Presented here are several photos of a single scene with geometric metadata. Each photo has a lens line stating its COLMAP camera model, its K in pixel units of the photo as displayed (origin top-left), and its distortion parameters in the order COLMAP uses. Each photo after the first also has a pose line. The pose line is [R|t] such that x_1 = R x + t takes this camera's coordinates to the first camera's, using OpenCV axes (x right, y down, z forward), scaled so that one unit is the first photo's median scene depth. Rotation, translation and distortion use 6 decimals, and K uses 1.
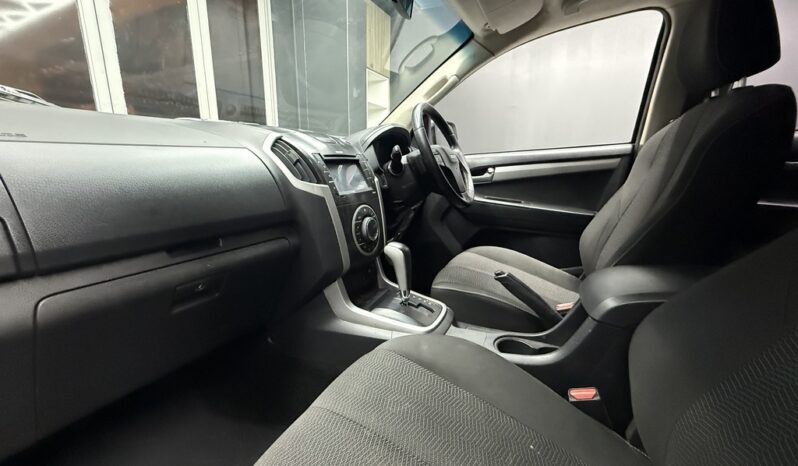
lens RADIAL K [[315.7, 0, 399.0], [0, 315.7, 233.0], [0, 0, 1]] dist [-0.005645, 0.001173]
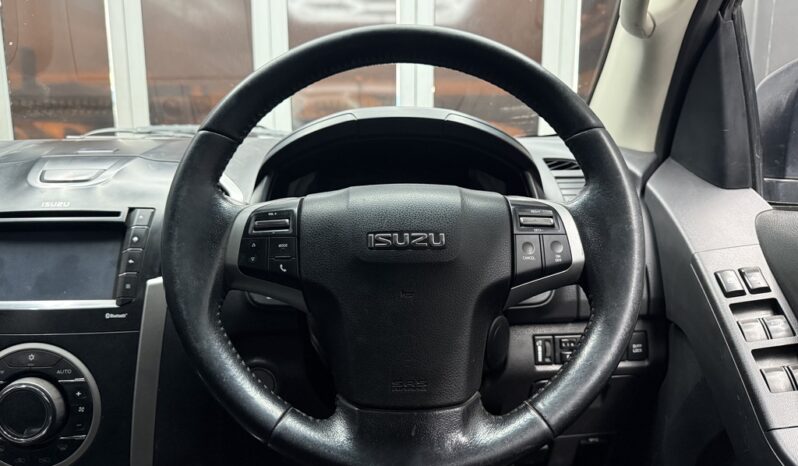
lens RADIAL K [[565.4, 0, 399.0], [0, 565.4, 233.0], [0, 0, 1]] dist [-0.002442, -0.003290]
pose [[0.454065, 0.132833, -0.881011, 0.694238], [-0.200512, 0.978693, 0.044219, -0.345936], [0.868113, 0.156575, 0.471024, 1.055042]]
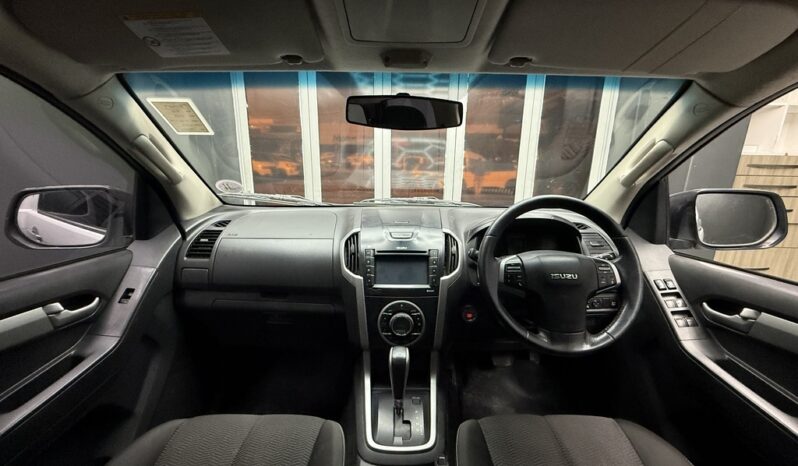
lens RADIAL K [[315.7, 0, 399.0], [0, 315.7, 233.0], [0, 0, 1]] dist [-0.005645, 0.001173]
pose [[0.428466, 0.209428, -0.878952, 0.789212], [-0.216474, 0.968231, 0.125175, -0.448191], [0.877244, 0.136637, 0.460189, 0.467742]]
